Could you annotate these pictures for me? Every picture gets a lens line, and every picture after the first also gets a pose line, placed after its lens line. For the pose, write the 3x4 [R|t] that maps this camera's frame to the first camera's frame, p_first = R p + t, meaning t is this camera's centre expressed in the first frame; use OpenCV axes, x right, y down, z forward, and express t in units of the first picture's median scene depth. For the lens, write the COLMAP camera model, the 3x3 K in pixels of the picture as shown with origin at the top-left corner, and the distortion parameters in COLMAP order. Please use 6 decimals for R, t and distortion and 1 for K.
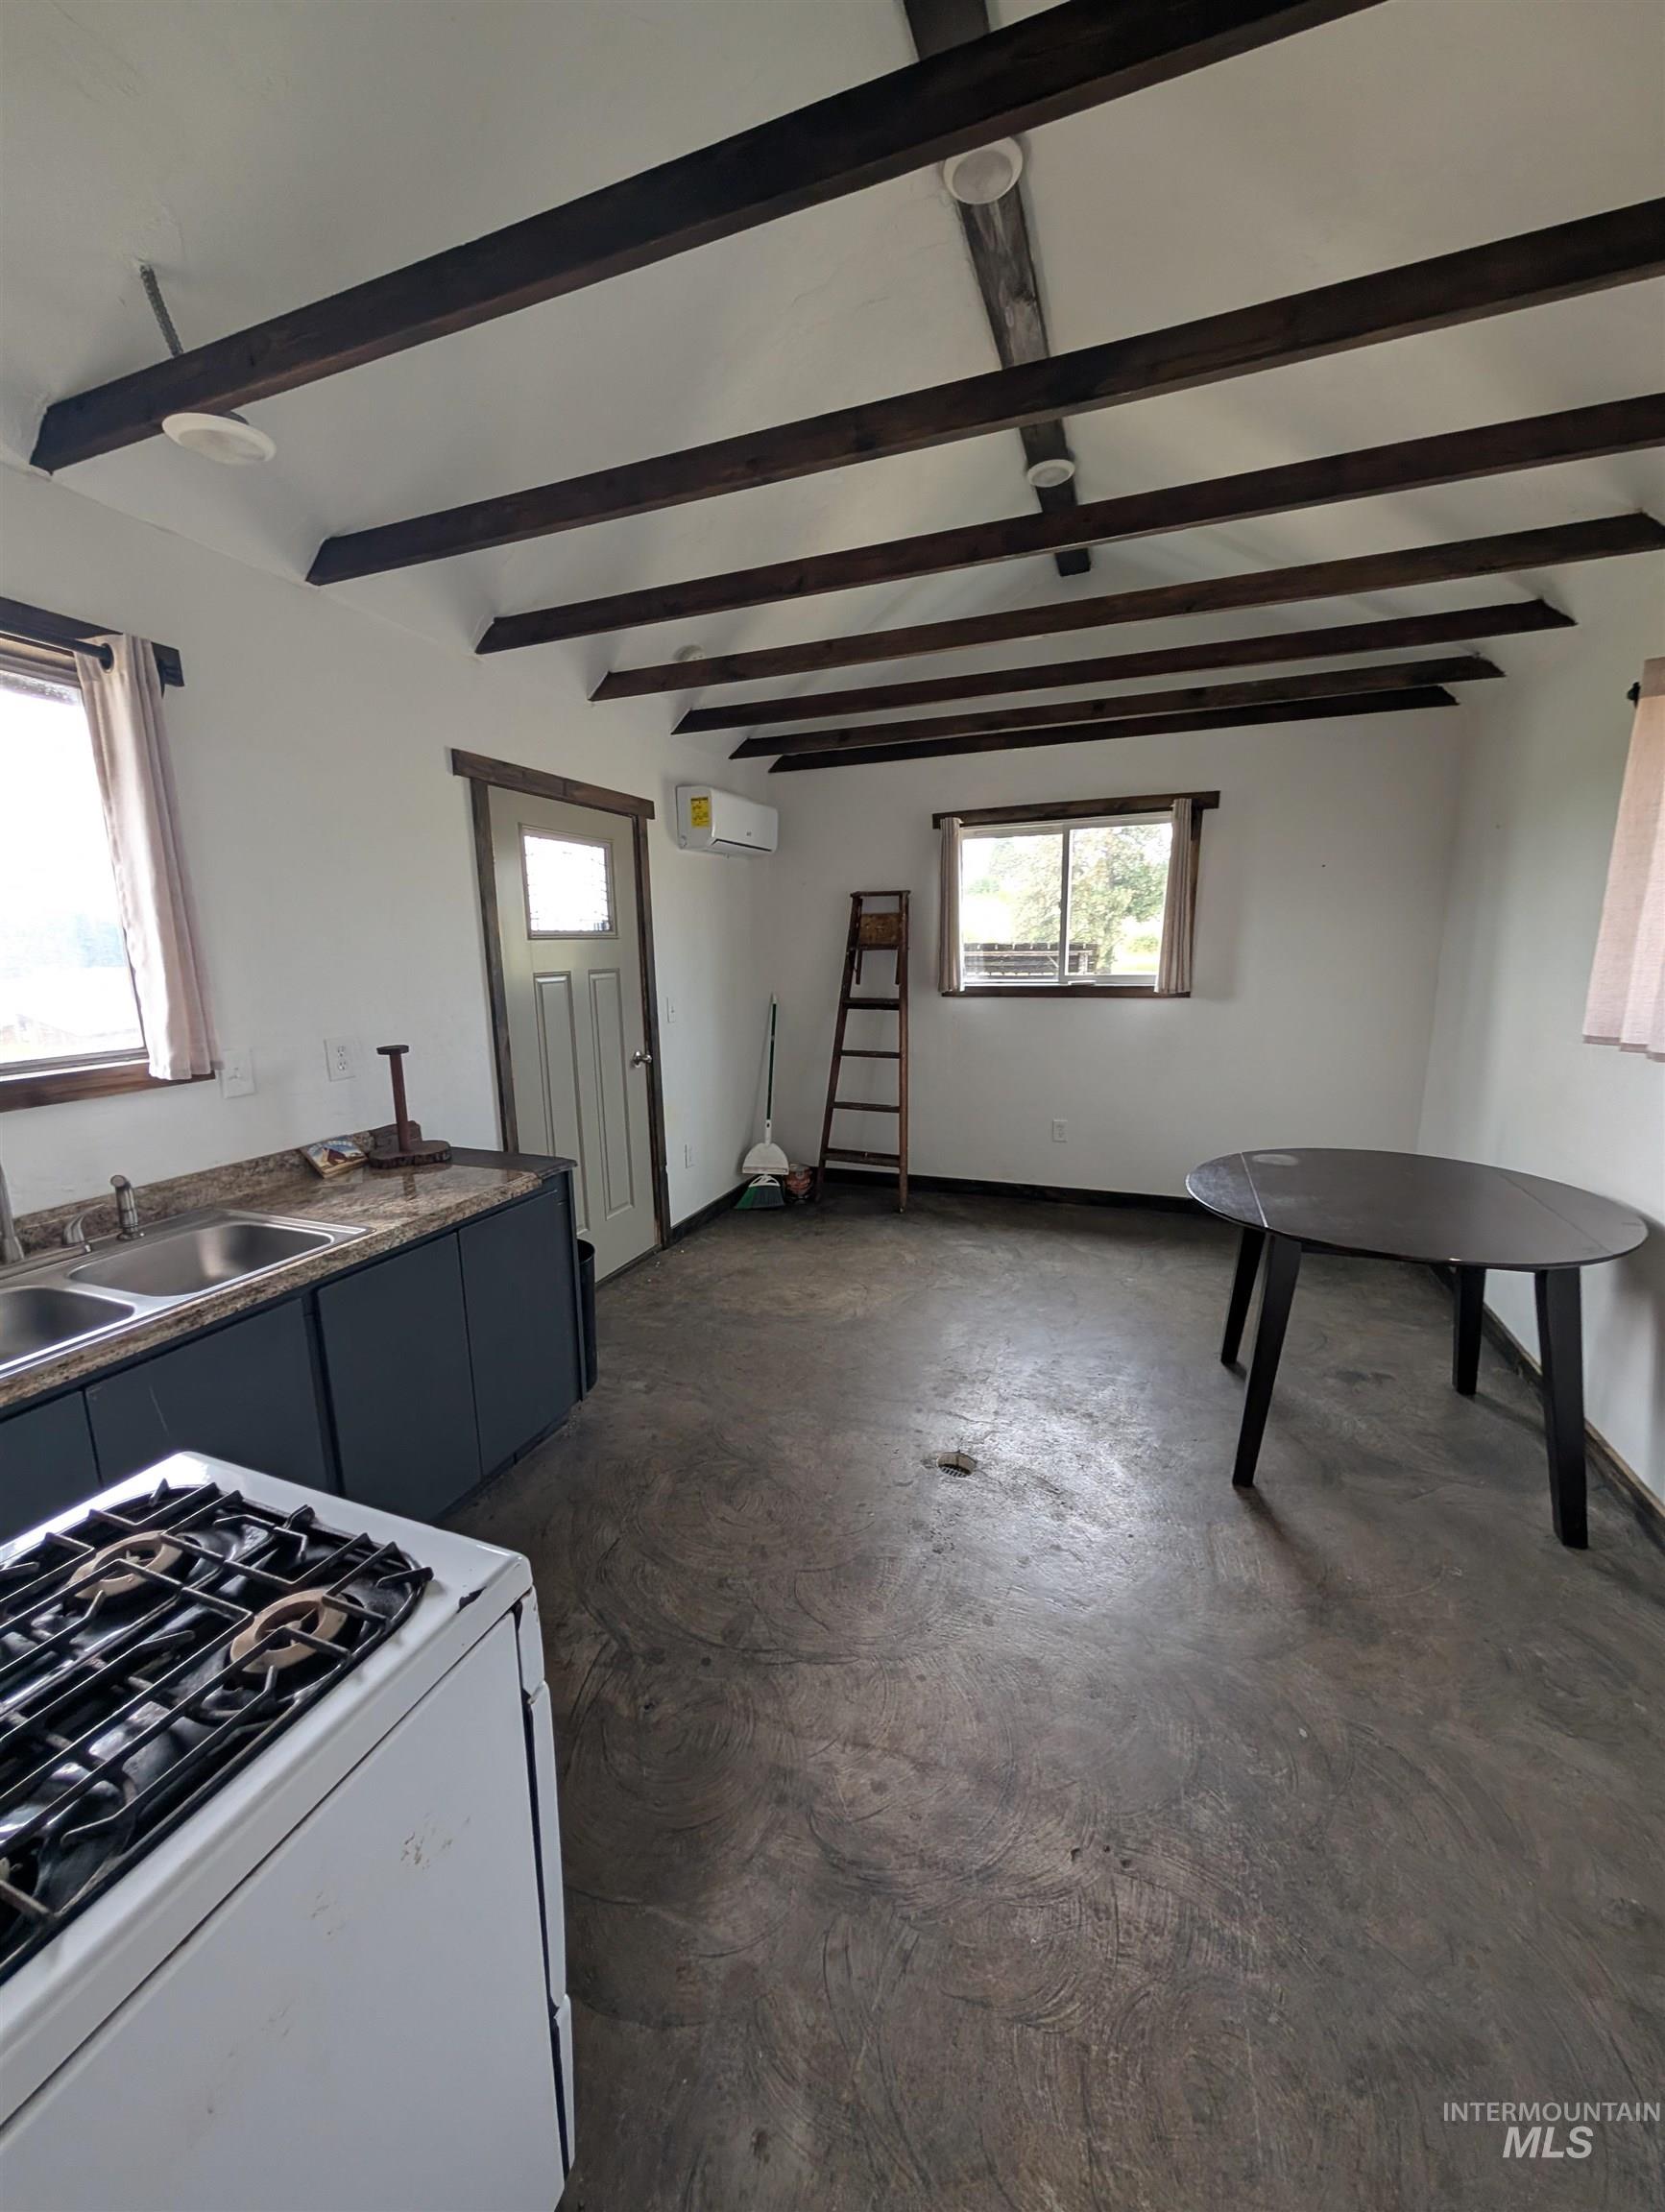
lens RADIAL K [[837.5, 0, 827.9], [0, 837.5, 1097.9], [0, 0, 1]] dist [-0.001950, 0.000436]
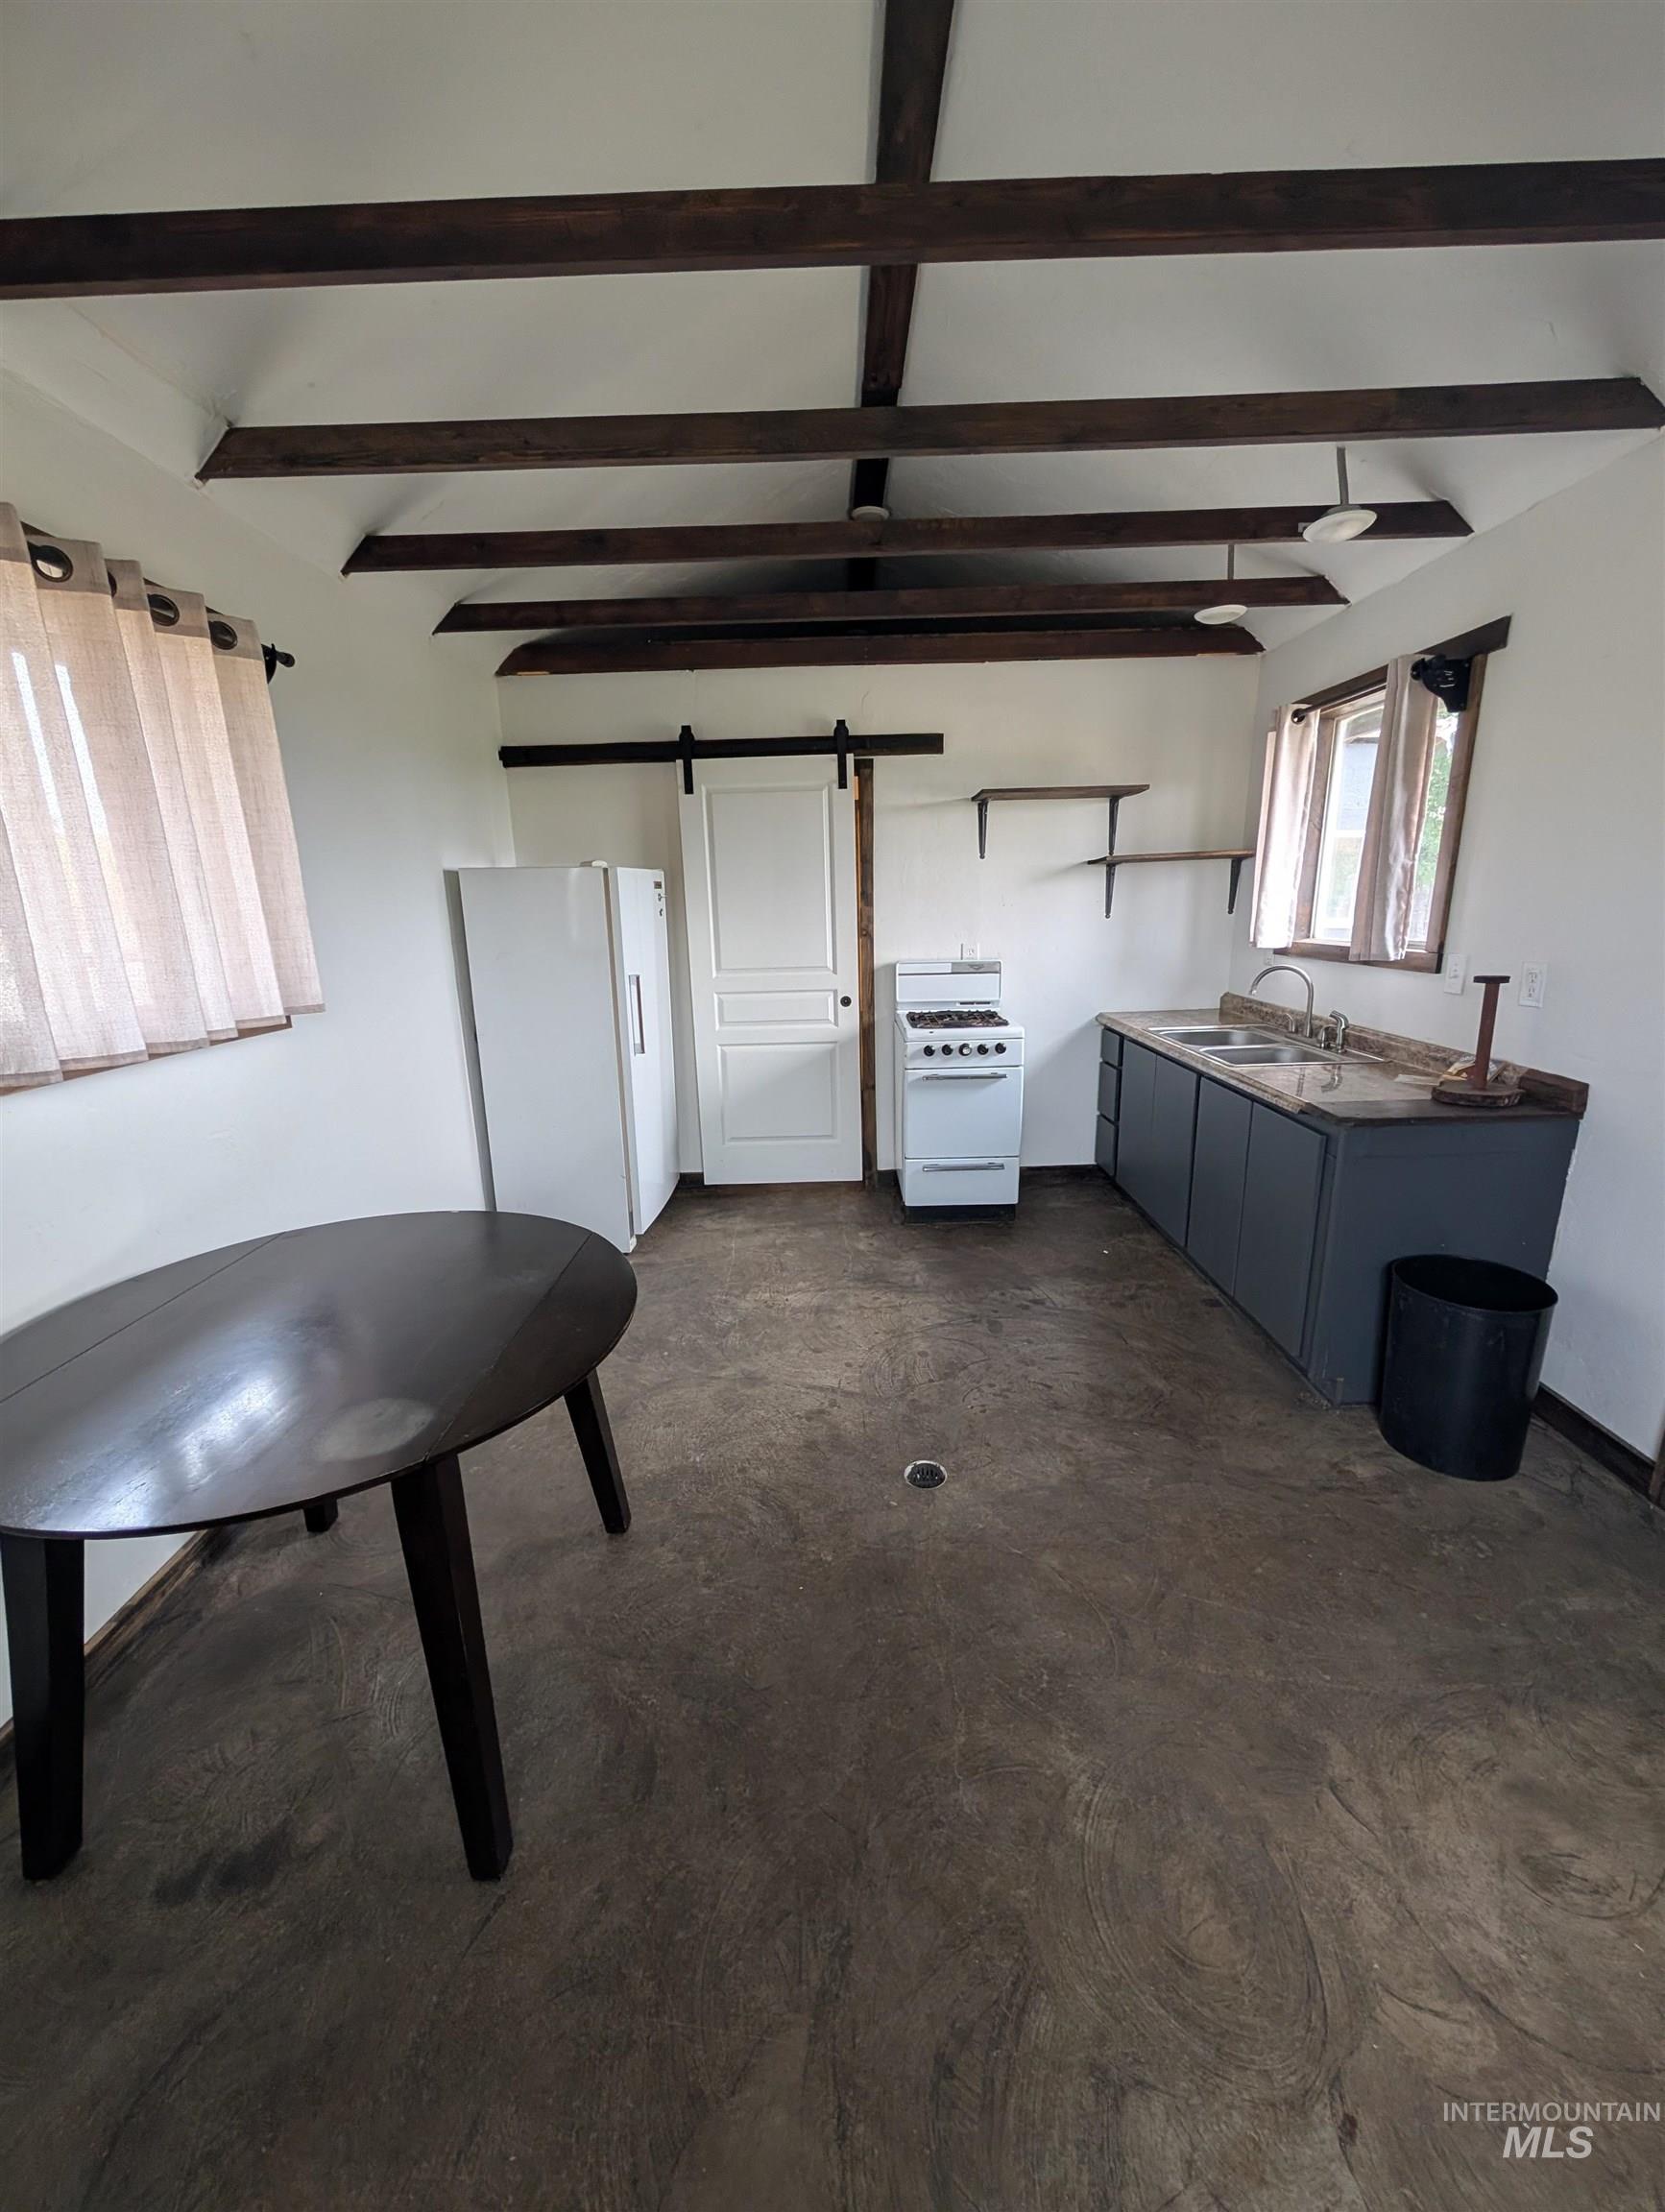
lens RADIAL K [[837.5, 0, 833.4], [0, 837.5, 1107.5], [0, 0, 1]] dist [-0.001950, 0.000436]
pose [[-0.932154, 0.128585, -0.338458, 0.662570], [-0.023927, 0.910889, 0.411957, -0.387912], [0.361269, 0.392106, -0.846013, 2.082527]]
